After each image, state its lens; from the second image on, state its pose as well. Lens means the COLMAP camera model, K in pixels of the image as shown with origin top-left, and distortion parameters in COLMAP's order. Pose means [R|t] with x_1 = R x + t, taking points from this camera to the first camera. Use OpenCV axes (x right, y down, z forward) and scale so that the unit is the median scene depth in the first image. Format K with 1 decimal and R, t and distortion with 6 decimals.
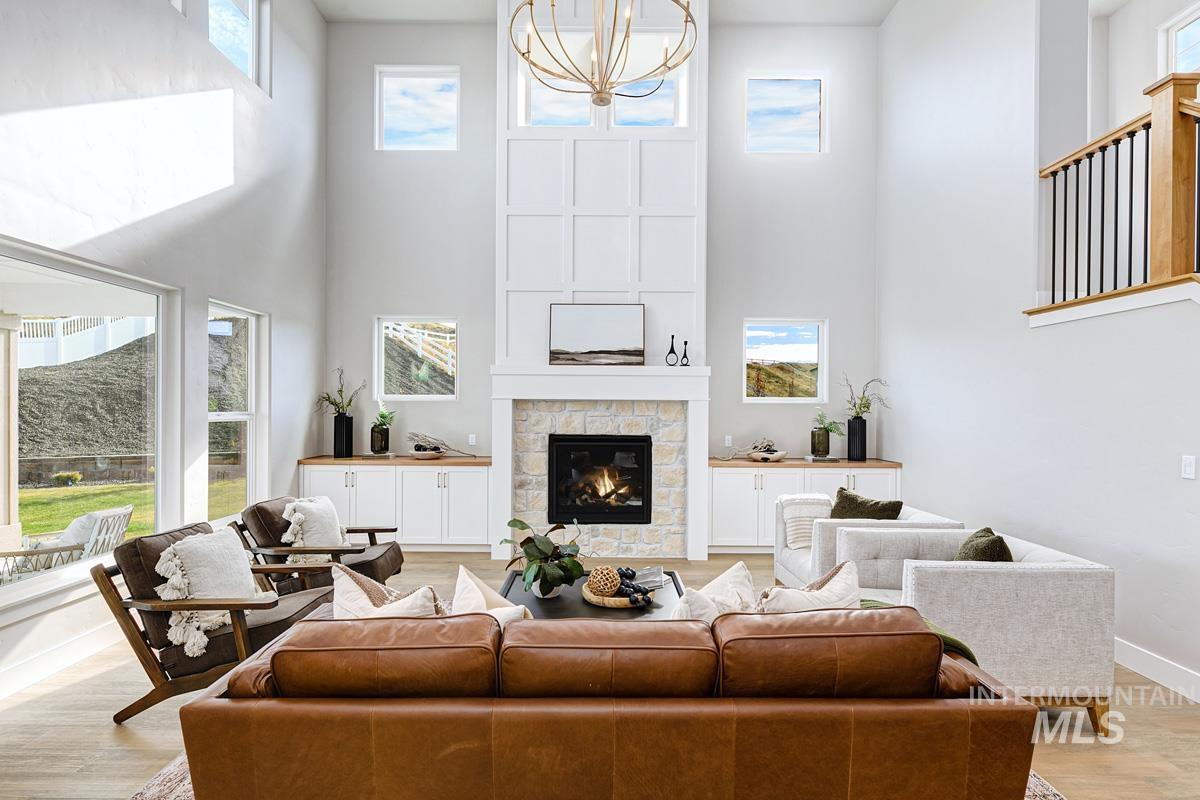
lens RADIAL K [[631.8, 0, 599.9], [0, 631.8, 407.3], [0, 0, 1]] dist [-0.001119, -0.000135]
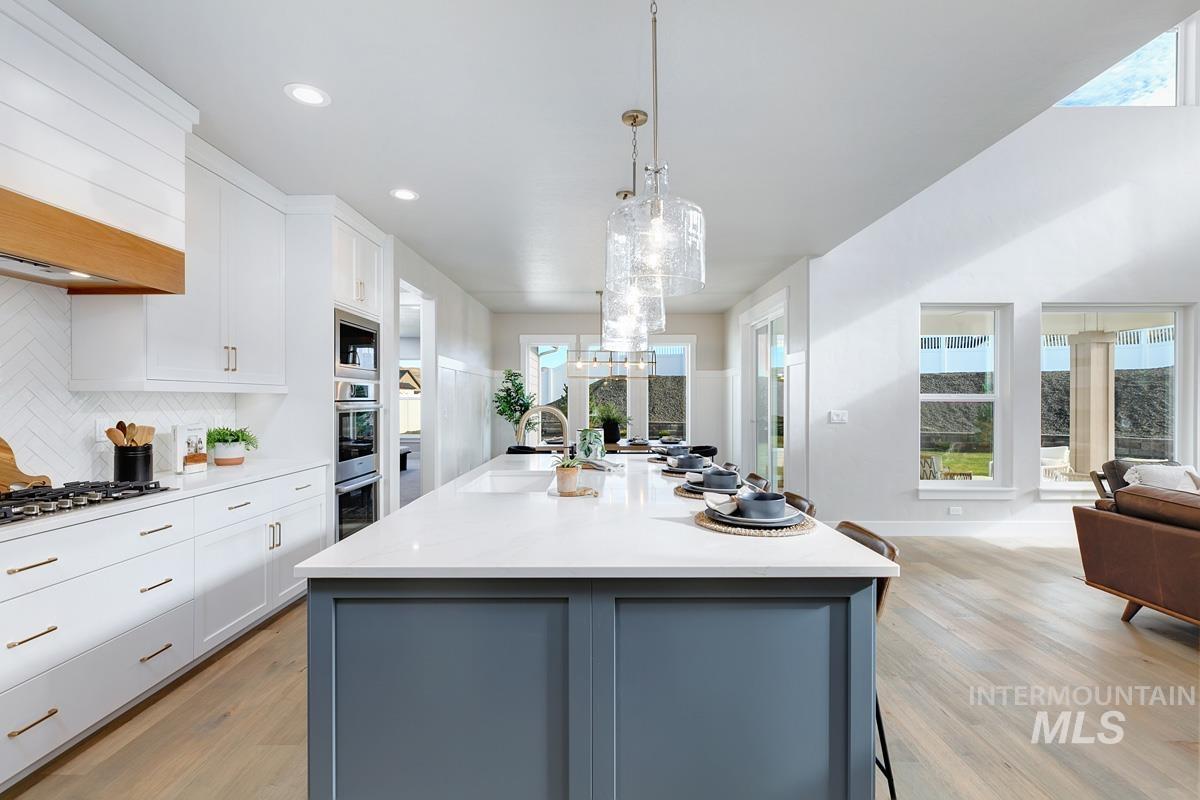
lens RADIAL K [[536.2, 0, 600.0], [0, 536.2, 400.0], [0, 0, 1]] dist [0.000530, -0.000062]
pose [[-0.007325, -0.005712, -0.999957, 0.379085], [-0.000620, 0.999984, -0.005707, 0.022012], [0.999973, 0.000578, -0.007329, -0.213355]]
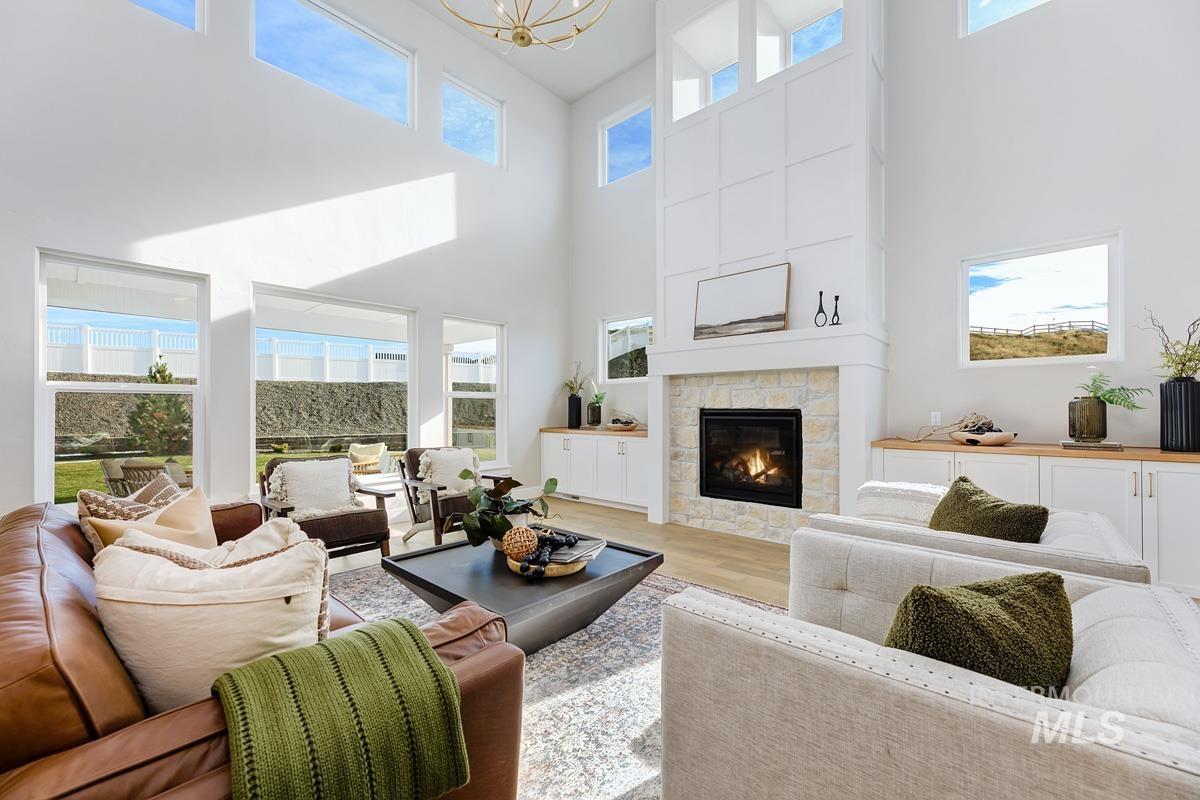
lens RADIAL K [[486.1, 0, 601.5], [0, 486.1, 404.9], [0, 0, 1]] dist [0.001027, 0.000266]
pose [[0.743553, -0.011860, -0.668571, 0.330558], [0.006965, 0.999926, -0.009992, 0.044032], [0.668640, 0.002773, 0.743581, 0.307150]]
